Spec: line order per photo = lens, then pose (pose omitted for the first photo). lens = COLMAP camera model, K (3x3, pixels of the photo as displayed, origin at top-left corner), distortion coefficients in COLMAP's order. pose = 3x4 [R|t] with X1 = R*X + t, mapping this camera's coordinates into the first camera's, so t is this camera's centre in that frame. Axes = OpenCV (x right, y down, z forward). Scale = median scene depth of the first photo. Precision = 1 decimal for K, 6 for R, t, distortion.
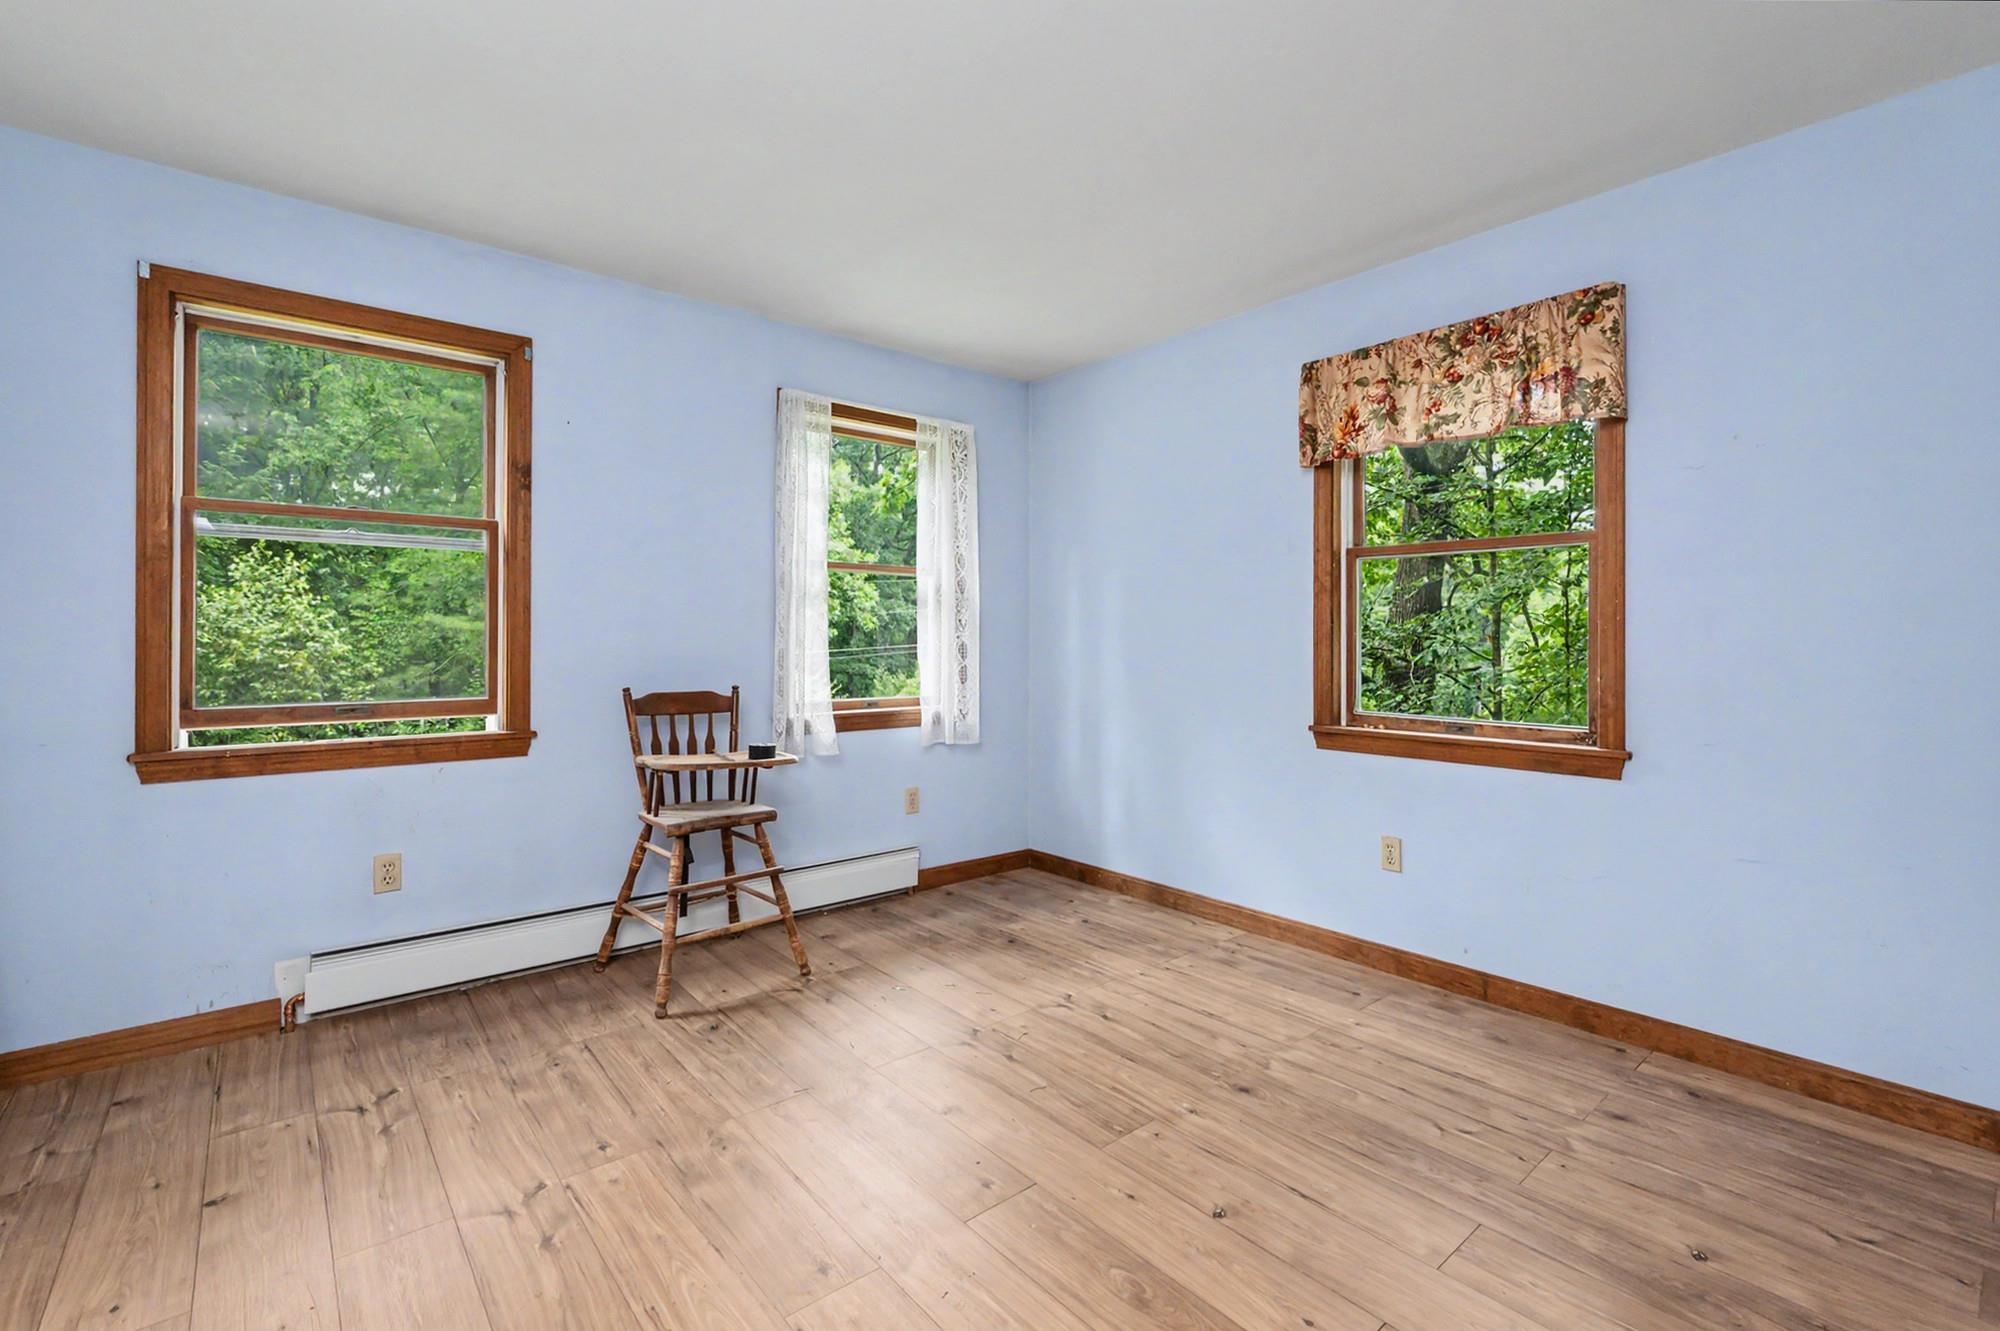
lens RADIAL K [[874.0, 0, 989.8], [0, 874.0, 635.2], [0, 0, 1]] dist [-0.000693, -0.000149]
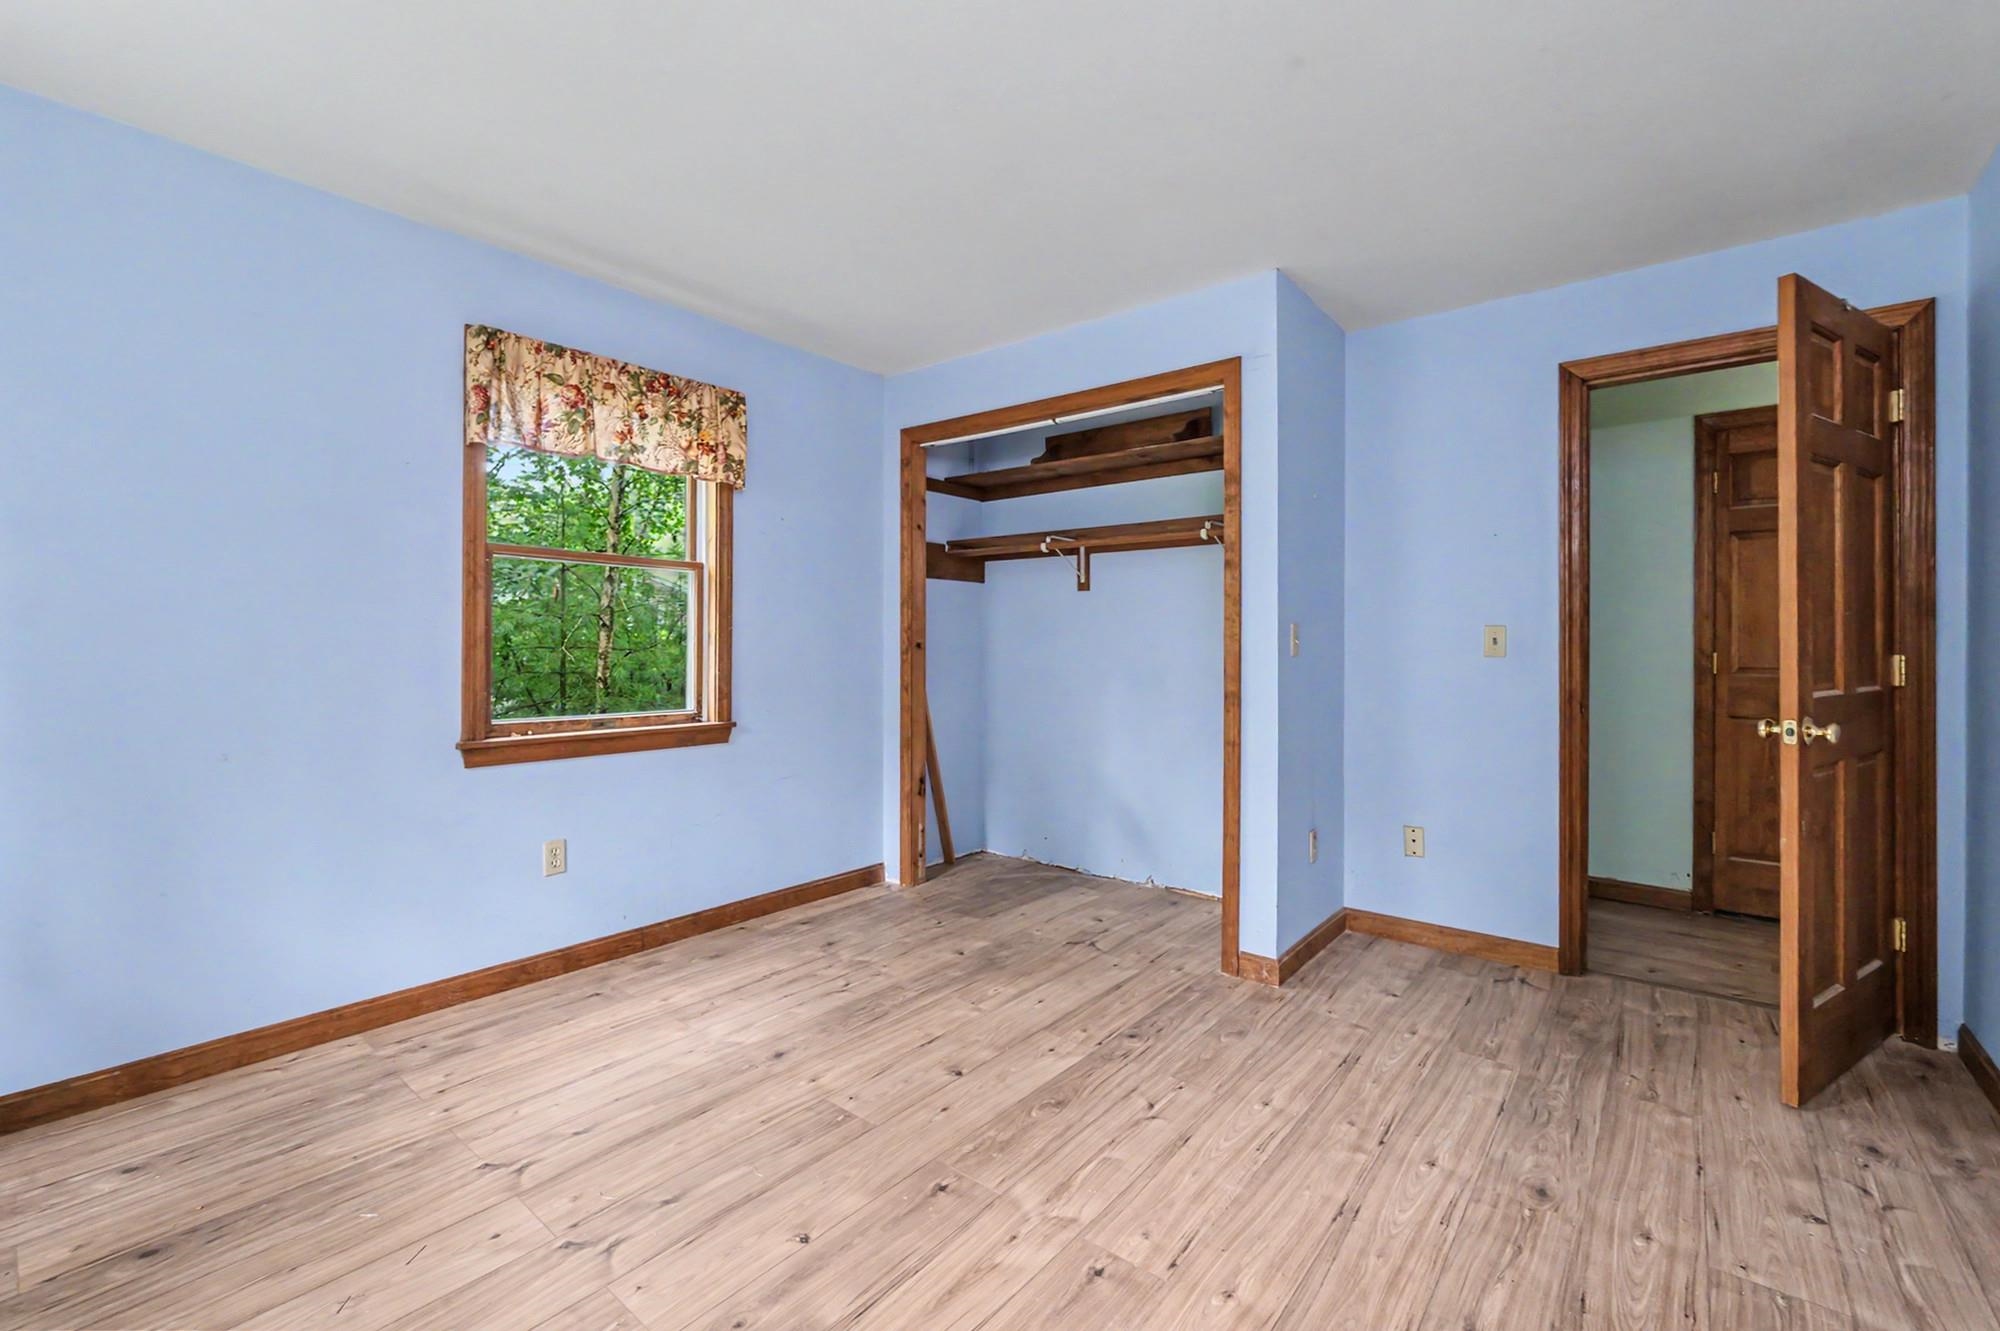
lens RADIAL K [[874.0, 0, 989.8], [0, 874.0, 635.2], [0, 0, 1]] dist [-0.000693, -0.000149]
pose [[-0.196365, 0.008274, 0.980496, -0.701355], [-0.009190, 0.999905, -0.010278, 0.002306], [-0.980488, -0.011029, -0.196271, 0.802678]]
